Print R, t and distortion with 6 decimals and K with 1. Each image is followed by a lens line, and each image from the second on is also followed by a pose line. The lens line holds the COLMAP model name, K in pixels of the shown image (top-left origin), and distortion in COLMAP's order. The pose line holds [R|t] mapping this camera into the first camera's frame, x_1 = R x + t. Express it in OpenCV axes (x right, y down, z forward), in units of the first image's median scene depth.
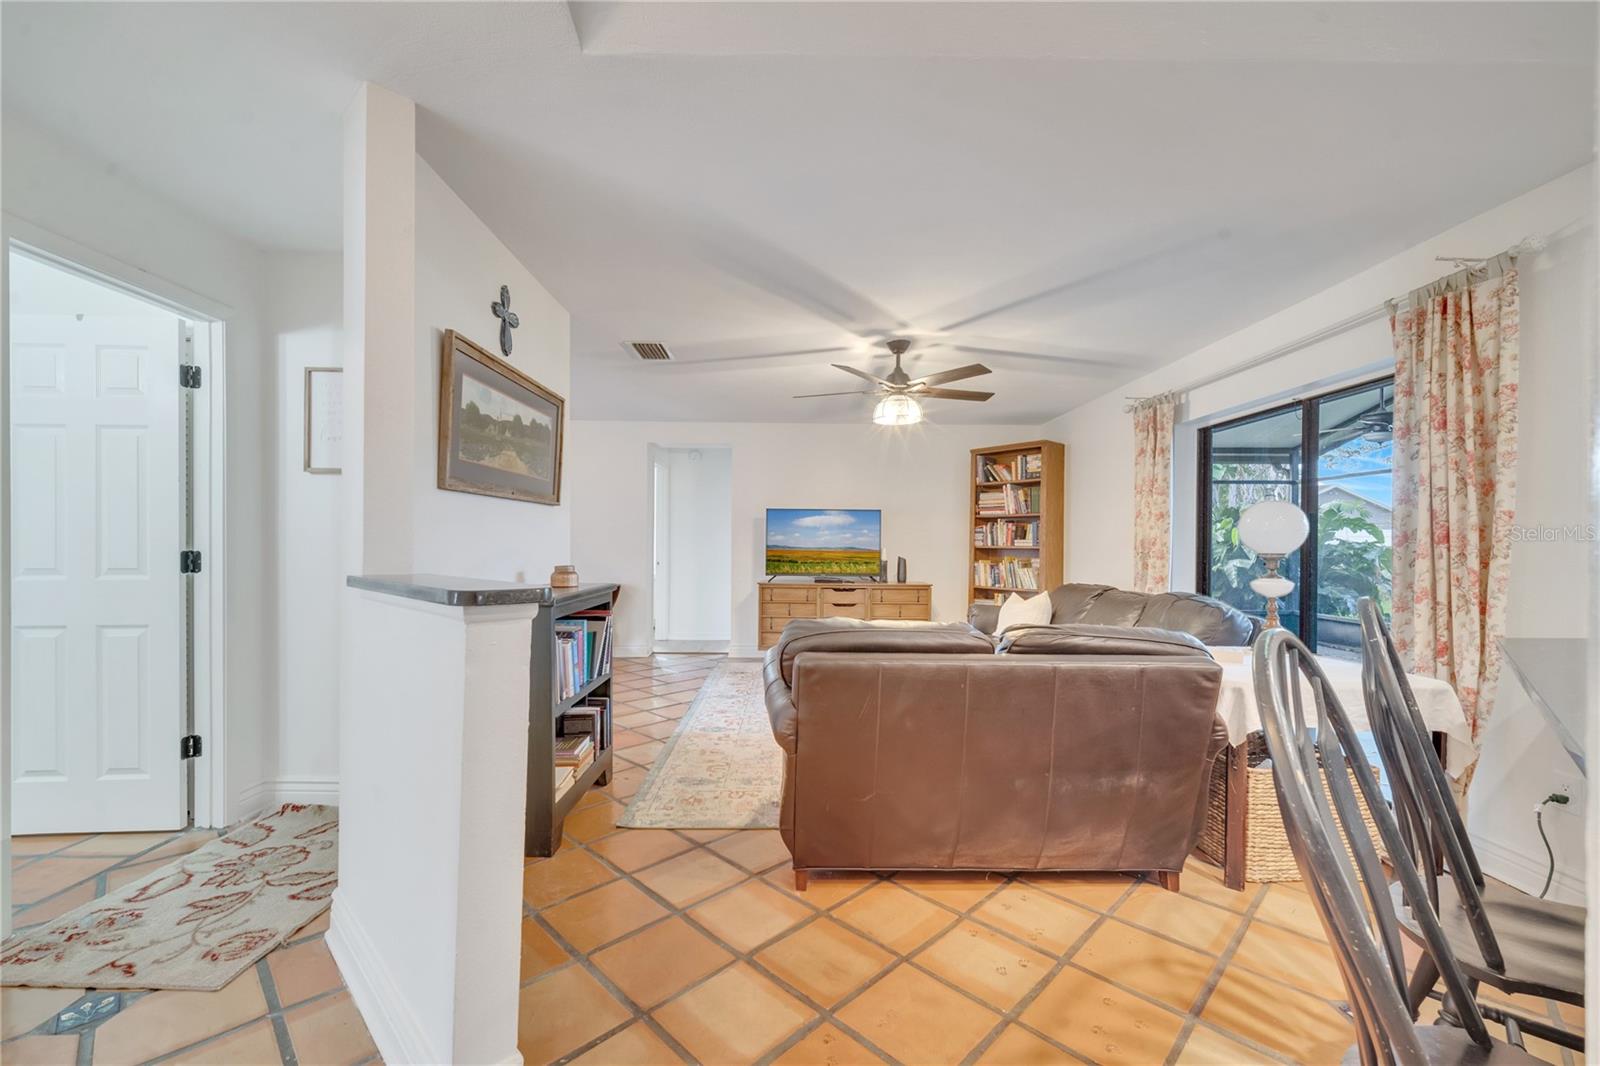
lens RADIAL K [[656.2, 0, 795.5], [0, 656.2, 547.2], [0, 0, 1]] dist [0.006673, -0.000072]
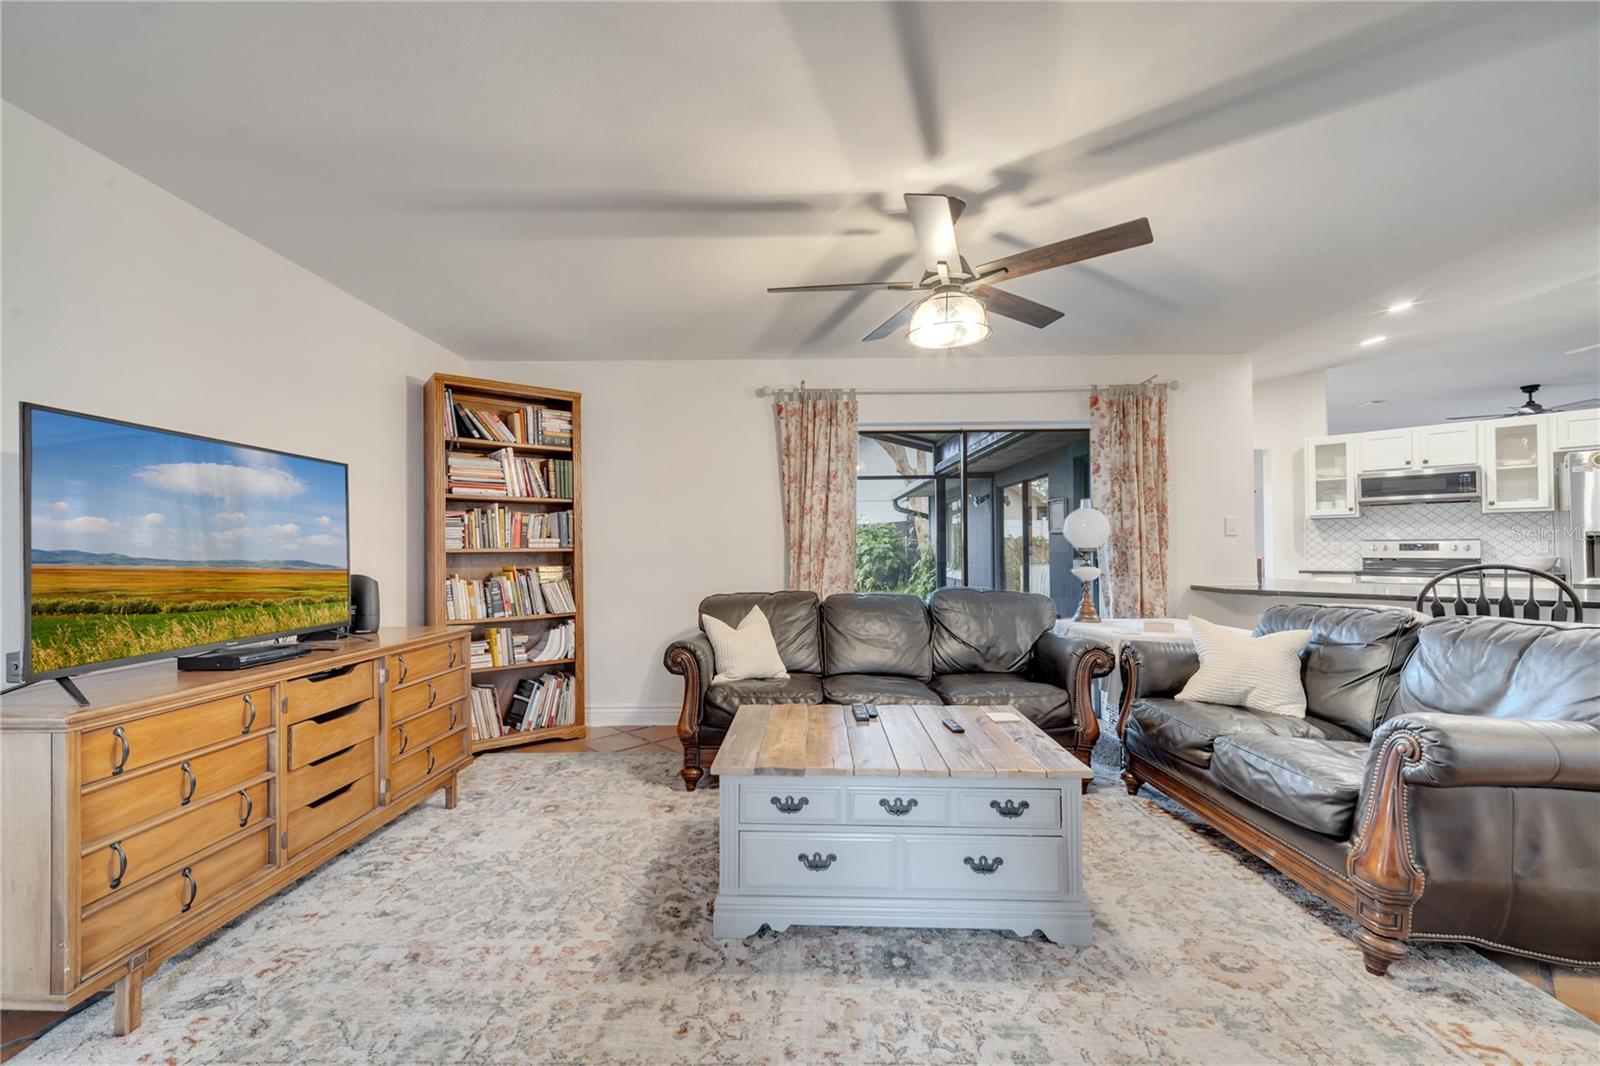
lens RADIAL K [[647.3, 0, 794.1], [0, 647.3, 543.9], [0, 0, 1]] dist [0.004653, -0.000756]
pose [[0.017161, -0.005640, 0.999837, -0.291304], [0.011029, 0.999924, 0.005452, -0.006714], [-0.999792, 0.010934, 0.017222, 0.755982]]
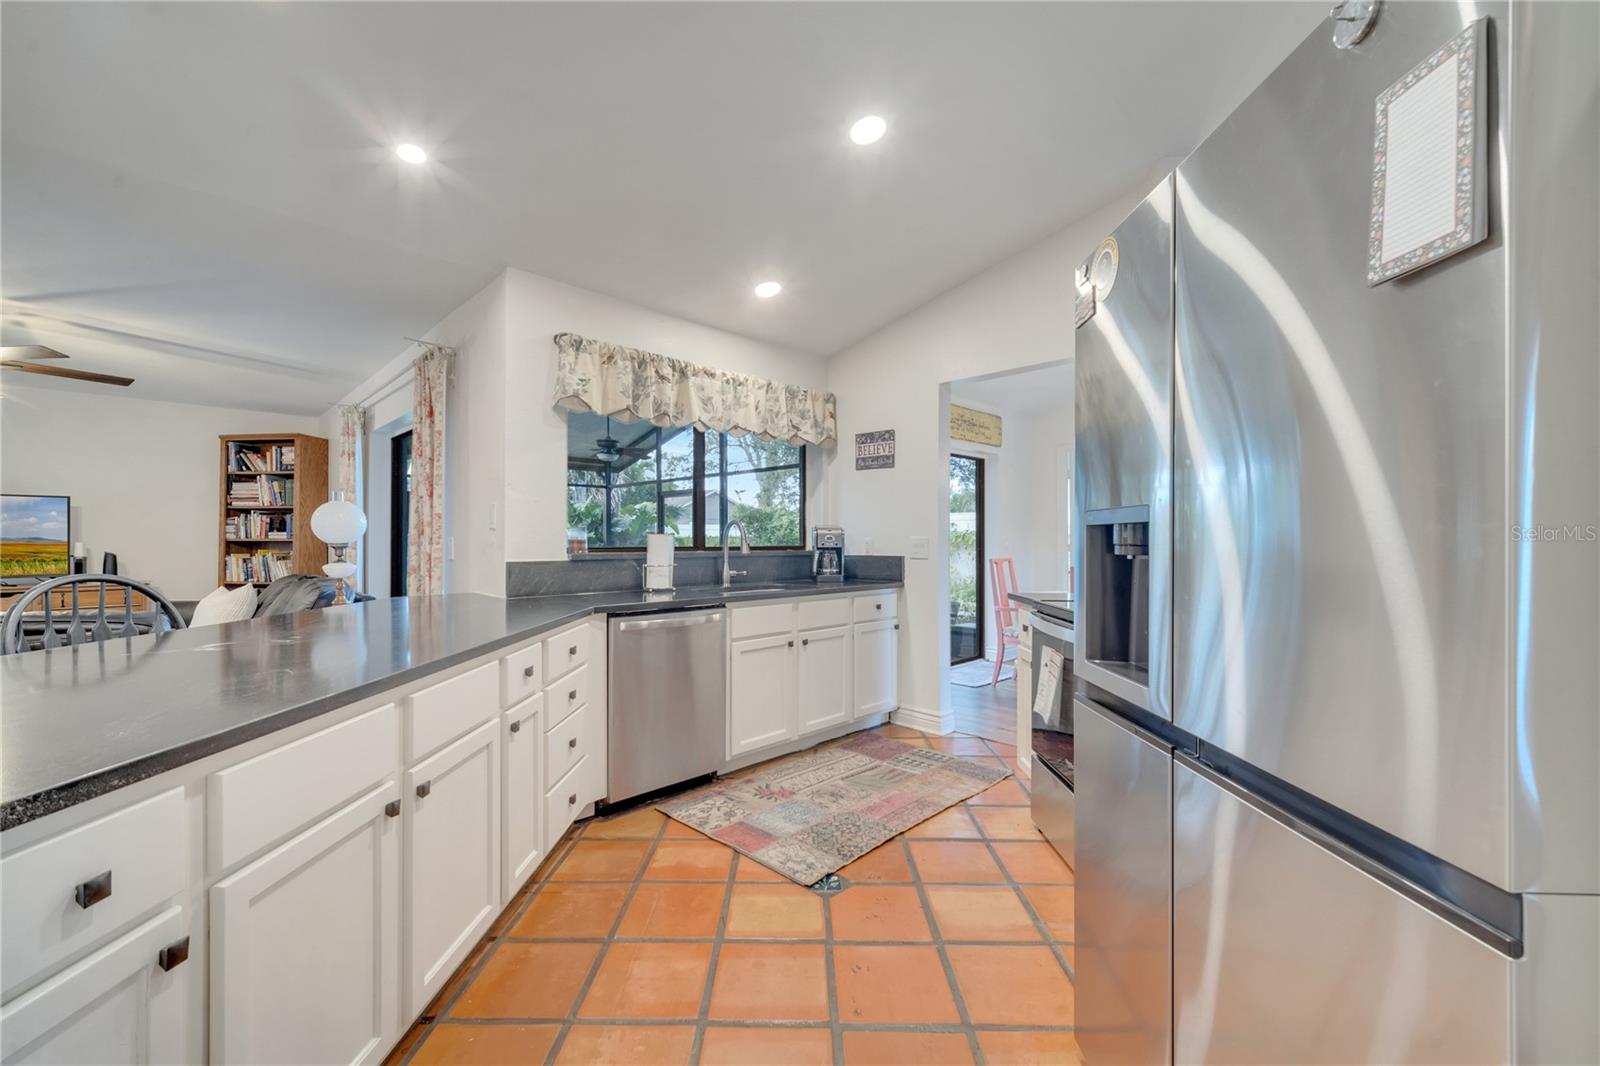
lens RADIAL K [[643.6, 0, 793.6], [0, 643.6, 537.9], [0, 0, 1]] dist [0.006046, -0.000813]
pose [[0.721564, -0.006513, 0.692317, 0.238537], [0.007957, 0.999968, 0.001114, 0.002251], [-0.692302, 0.004705, 0.721593, -0.238567]]
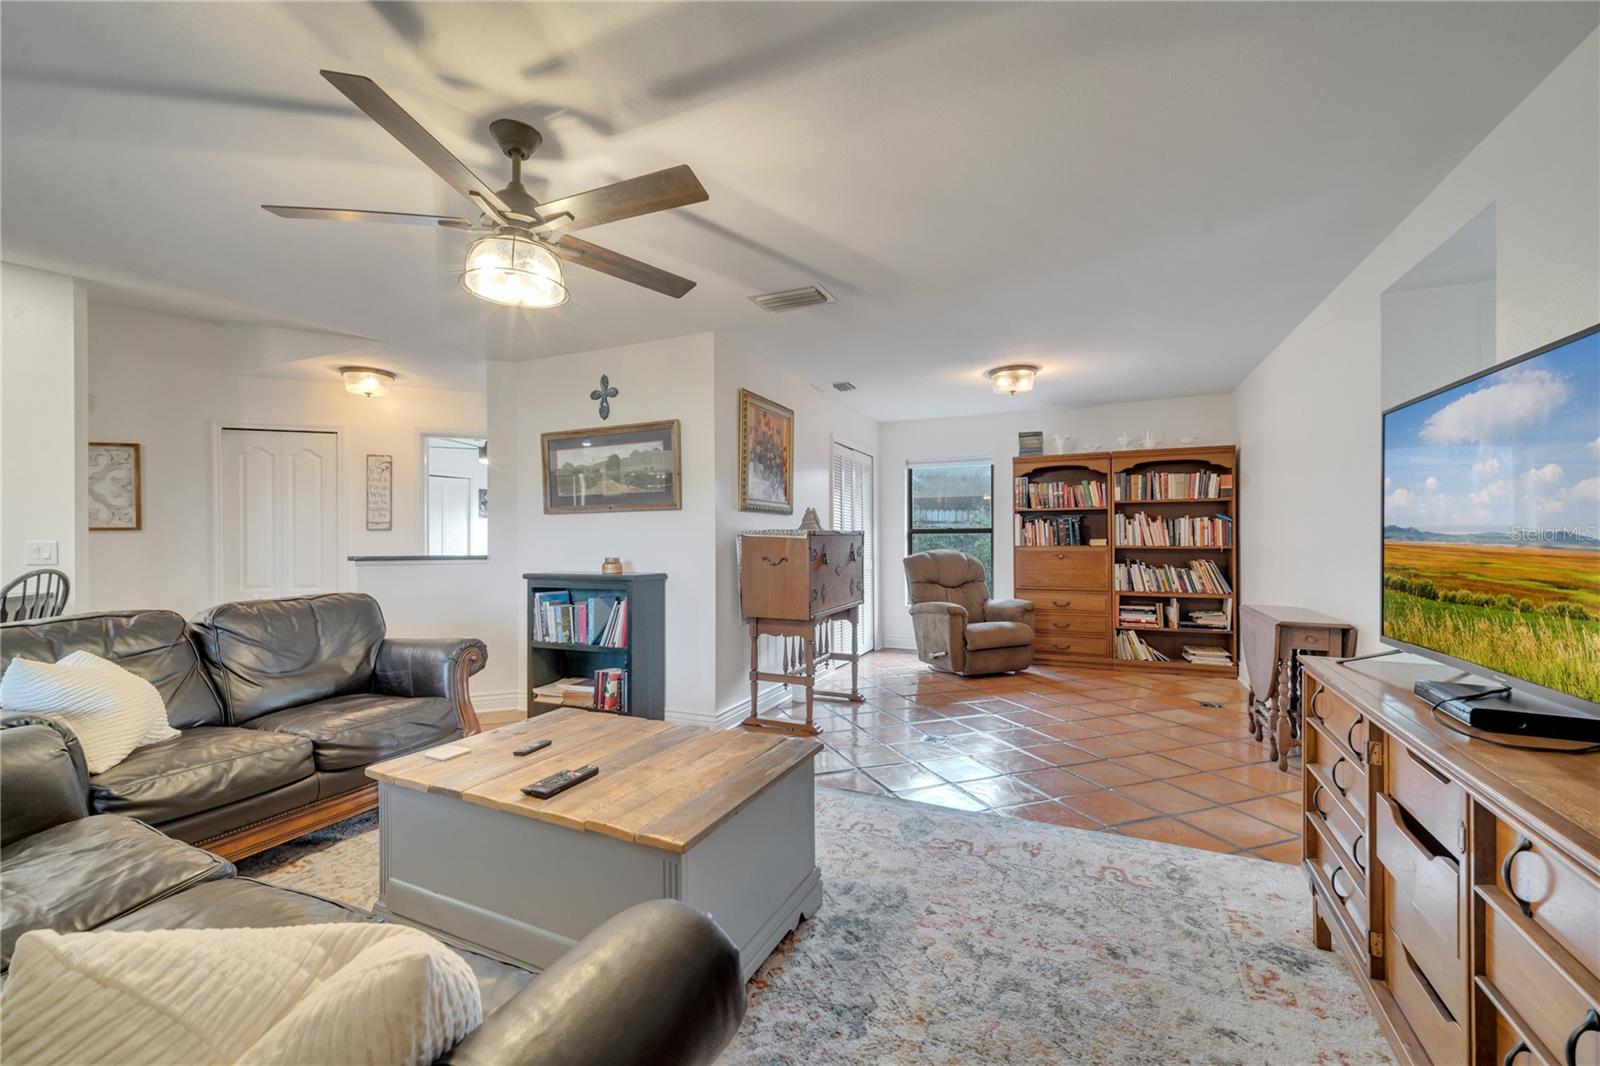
lens RADIAL K [[656.2, 0, 795.5], [0, 656.2, 547.2], [0, 0, 1]] dist [0.006673, -0.000072]
pose [[-0.415432, 0.000640, -0.909624, 0.352219], [0.000529, 1.000000, 0.000461, 0.003122], [0.909624, -0.000290, -0.415432, 0.938130]]
